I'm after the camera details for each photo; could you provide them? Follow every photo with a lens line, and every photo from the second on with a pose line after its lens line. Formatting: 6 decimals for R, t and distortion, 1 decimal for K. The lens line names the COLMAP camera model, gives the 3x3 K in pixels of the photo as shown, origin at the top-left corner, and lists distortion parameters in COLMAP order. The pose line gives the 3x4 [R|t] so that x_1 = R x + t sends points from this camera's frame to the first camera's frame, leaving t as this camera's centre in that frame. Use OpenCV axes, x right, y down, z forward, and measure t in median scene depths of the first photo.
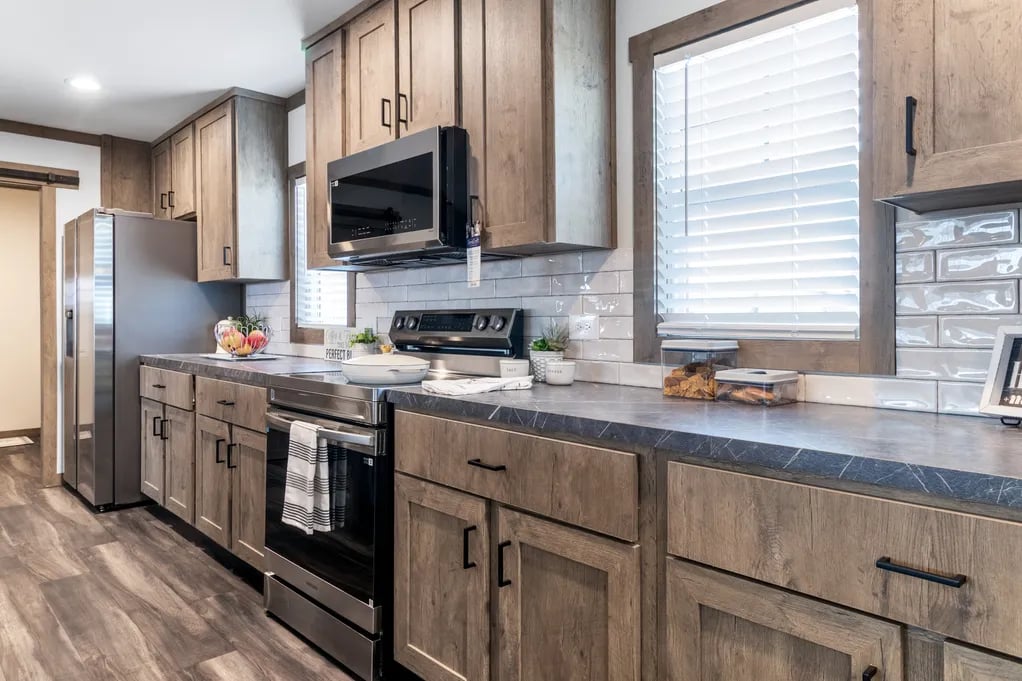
lens RADIAL K [[644.4, 0, 506.8], [0, 644.4, 311.7], [0, 0, 1]] dist [0.001041, -0.000323]
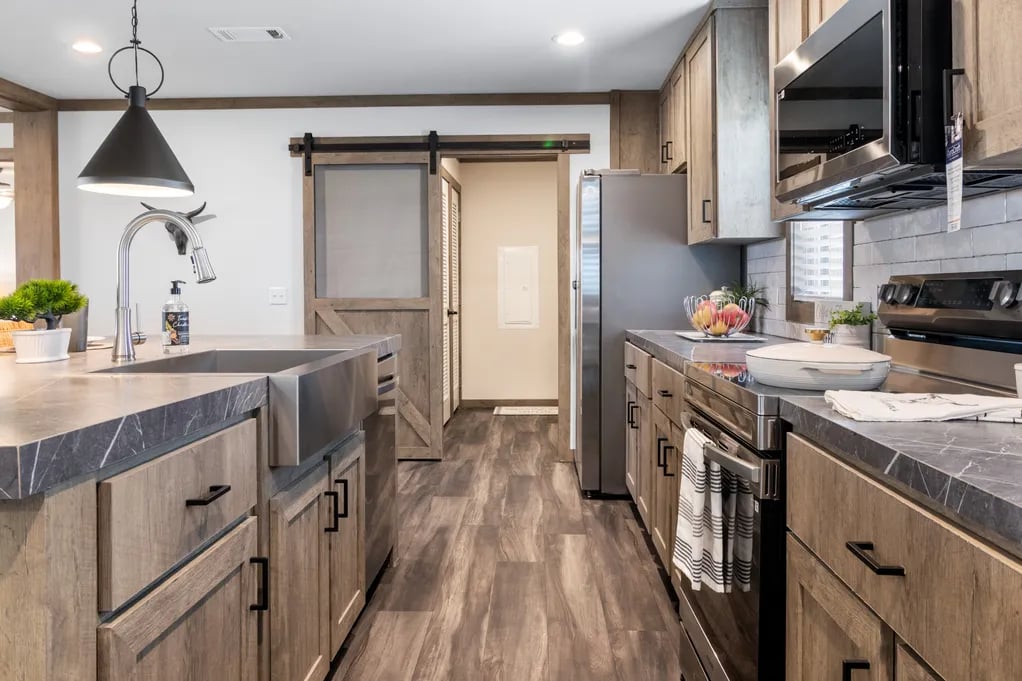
lens RADIAL K [[780.3, 0, 514.3], [0, 780.3, 286.6], [0, 0, 1]] dist [0.003646, -0.000978]
pose [[0.698121, -0.004076, -0.715968, 0.123530], [0.009394, 0.999950, 0.003467, 0.002972], [0.715918, -0.009146, 0.698125, 0.179283]]
